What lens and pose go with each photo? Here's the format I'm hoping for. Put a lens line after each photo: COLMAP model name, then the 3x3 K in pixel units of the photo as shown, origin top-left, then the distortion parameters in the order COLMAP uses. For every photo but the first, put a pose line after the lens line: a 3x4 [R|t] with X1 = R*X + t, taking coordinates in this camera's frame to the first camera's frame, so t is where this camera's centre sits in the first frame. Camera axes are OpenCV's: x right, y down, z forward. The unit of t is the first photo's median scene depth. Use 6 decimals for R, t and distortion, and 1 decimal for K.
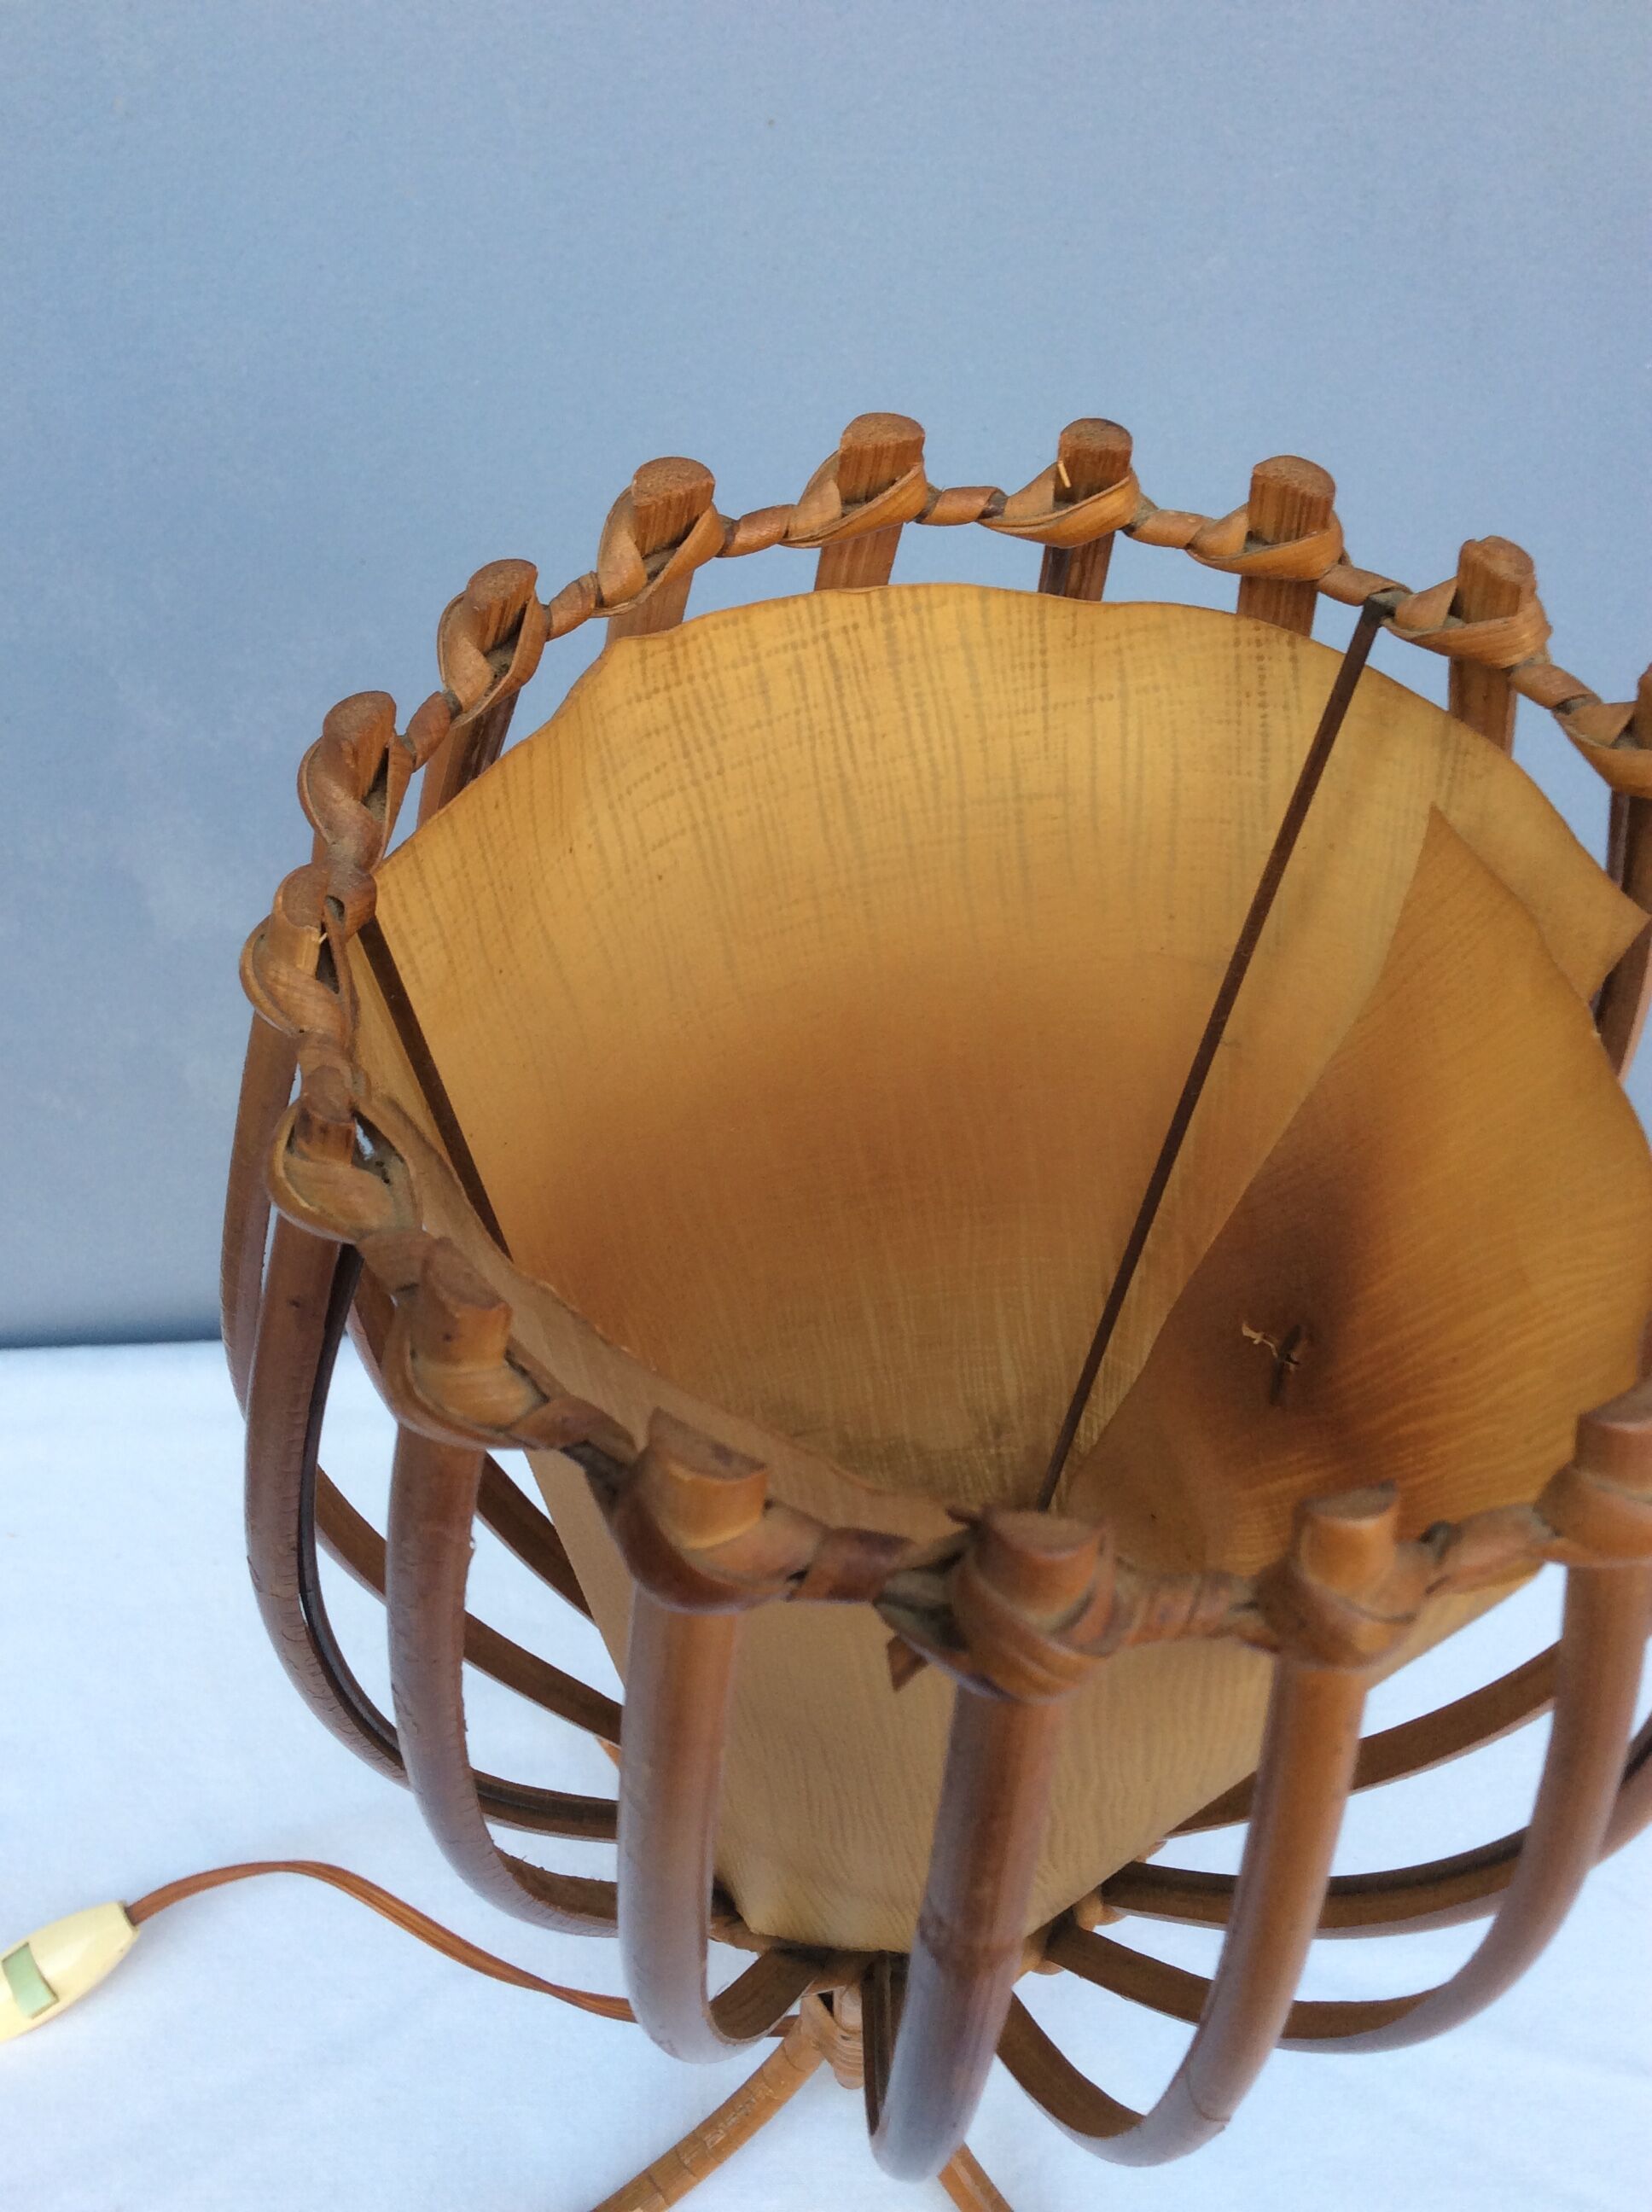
lens RADIAL K [[2041.6, 0, 816.1], [0, 2041.6, 1127.6], [0, 0, 1]] dist [0.047586, 0.000000]
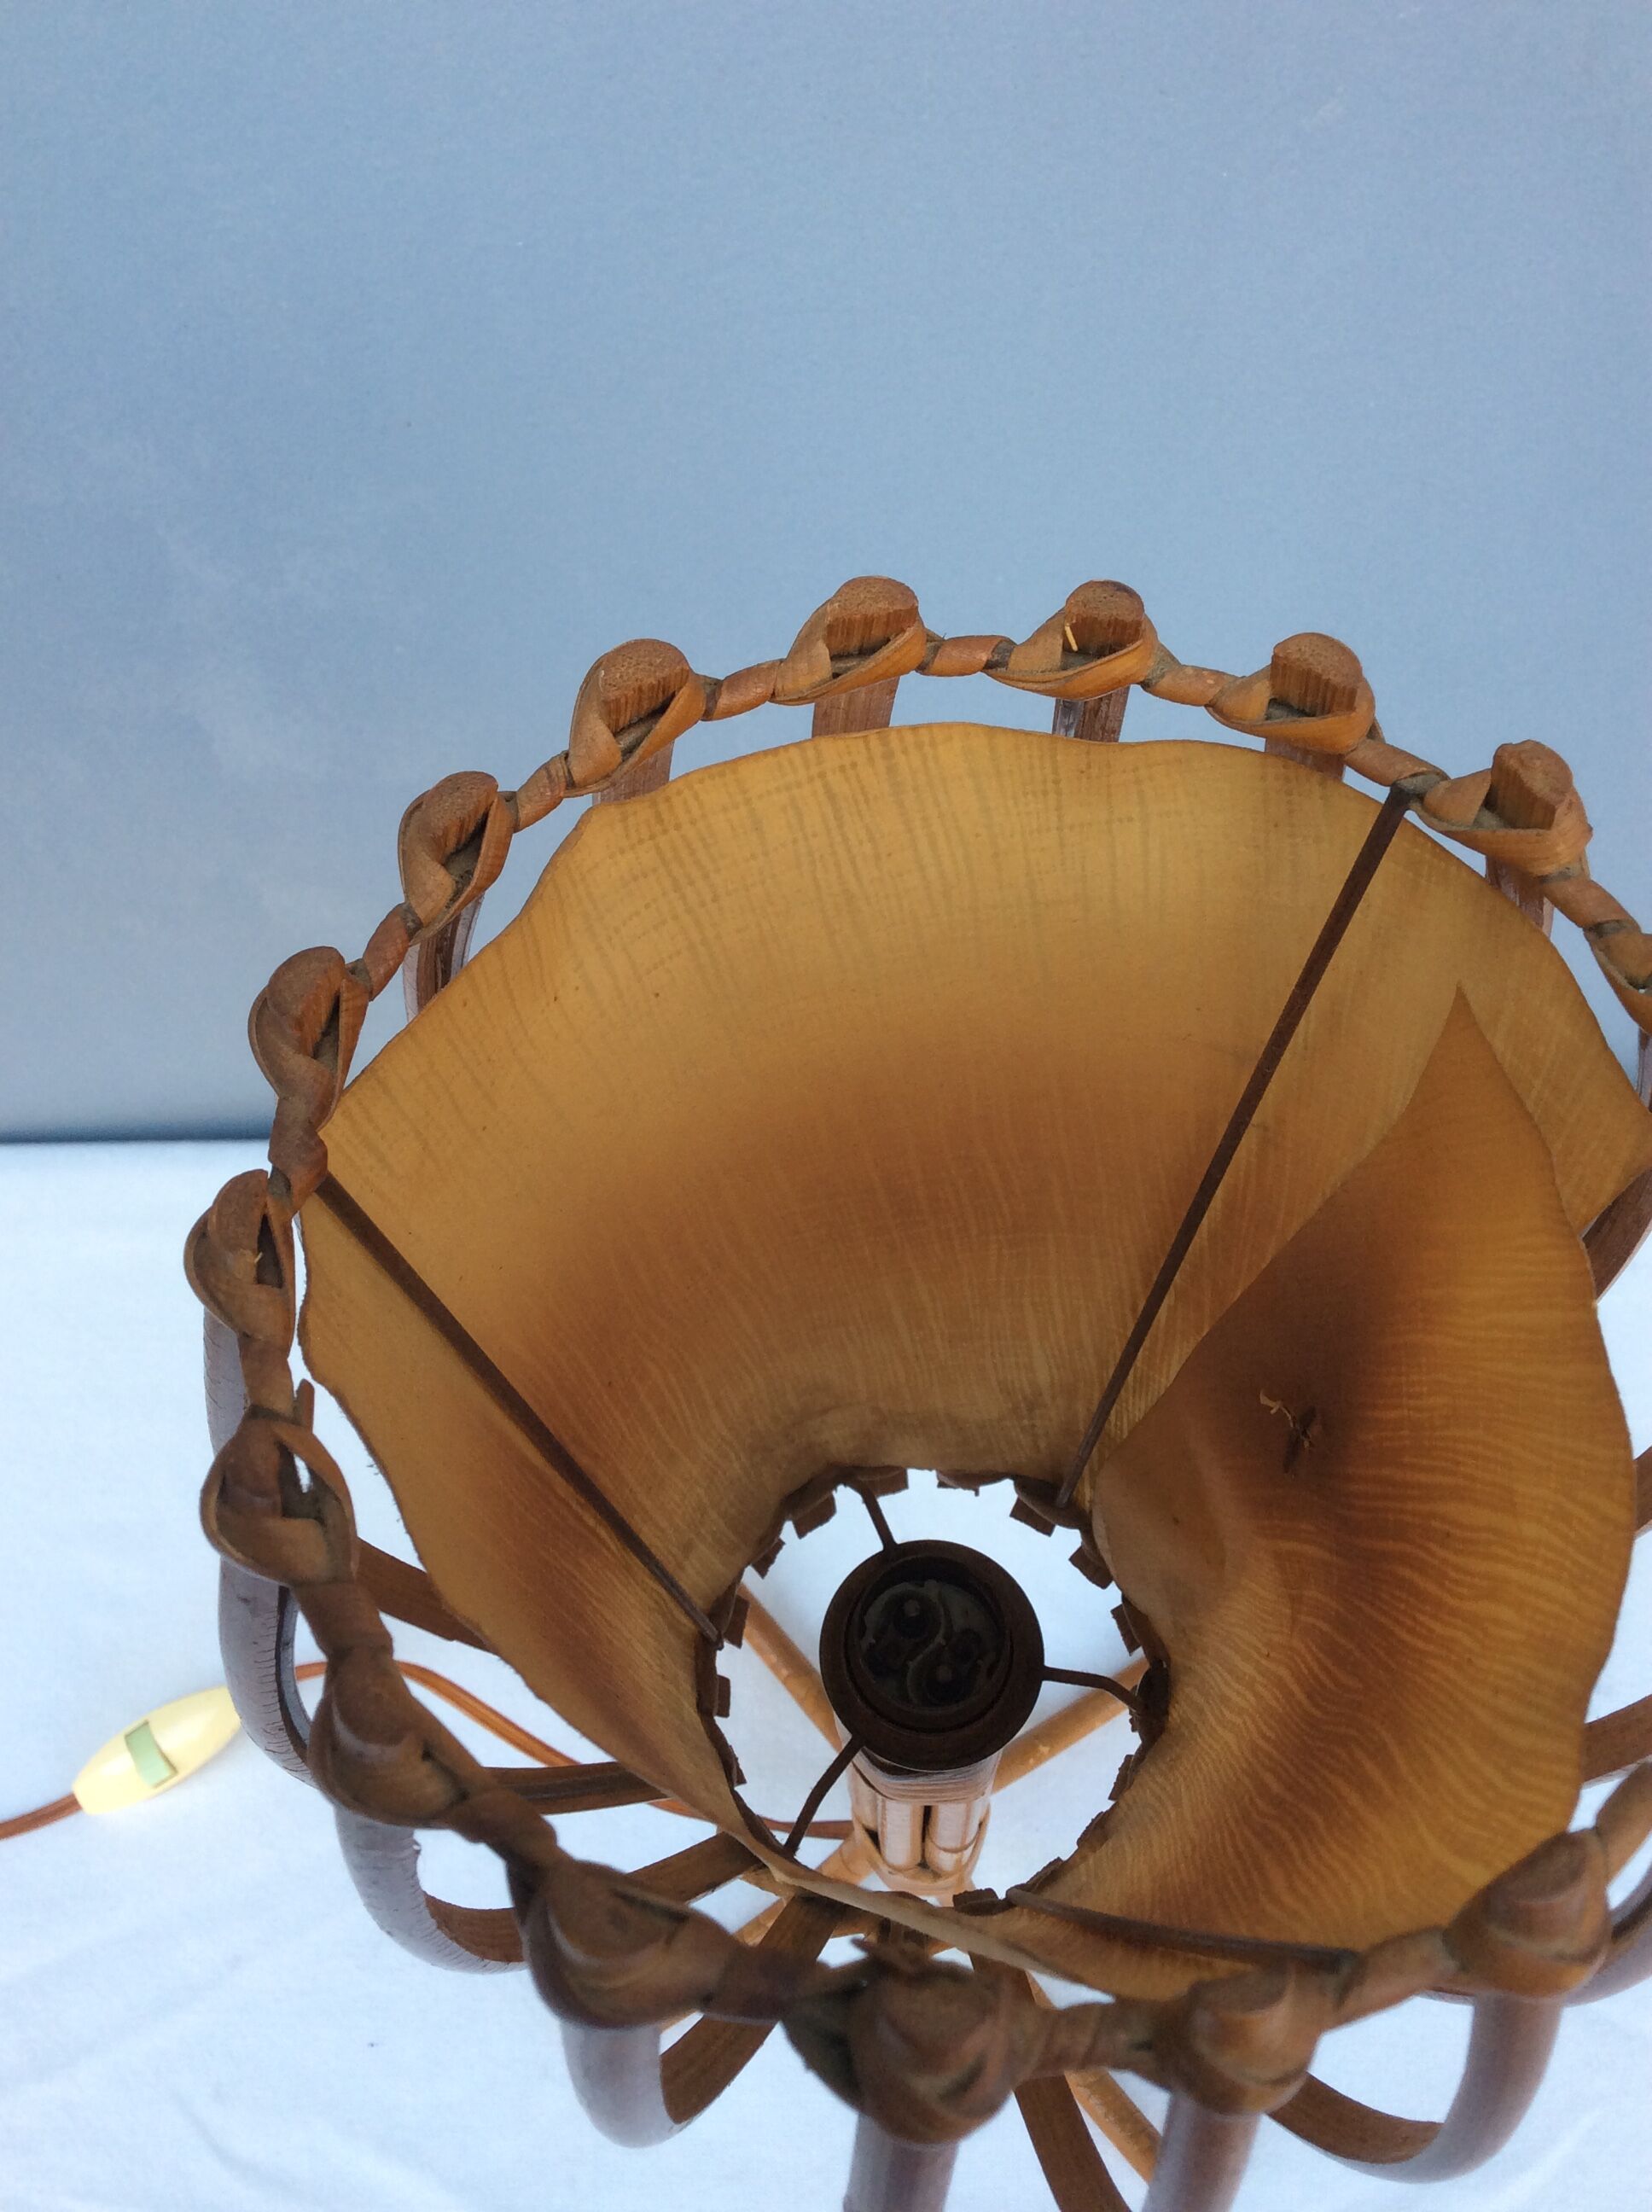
lens RADIAL K [[2041.6, 0, 813.7], [0, 2041.6, 1114.1], [0, 0, 1]] dist [0.047586, 0.000000]
pose [[0.997658, 0.023102, -0.064381, 0.064303], [-0.011538, 0.984587, 0.174513, -0.246986], [0.067420, -0.173362, 0.982548, 0.045189]]
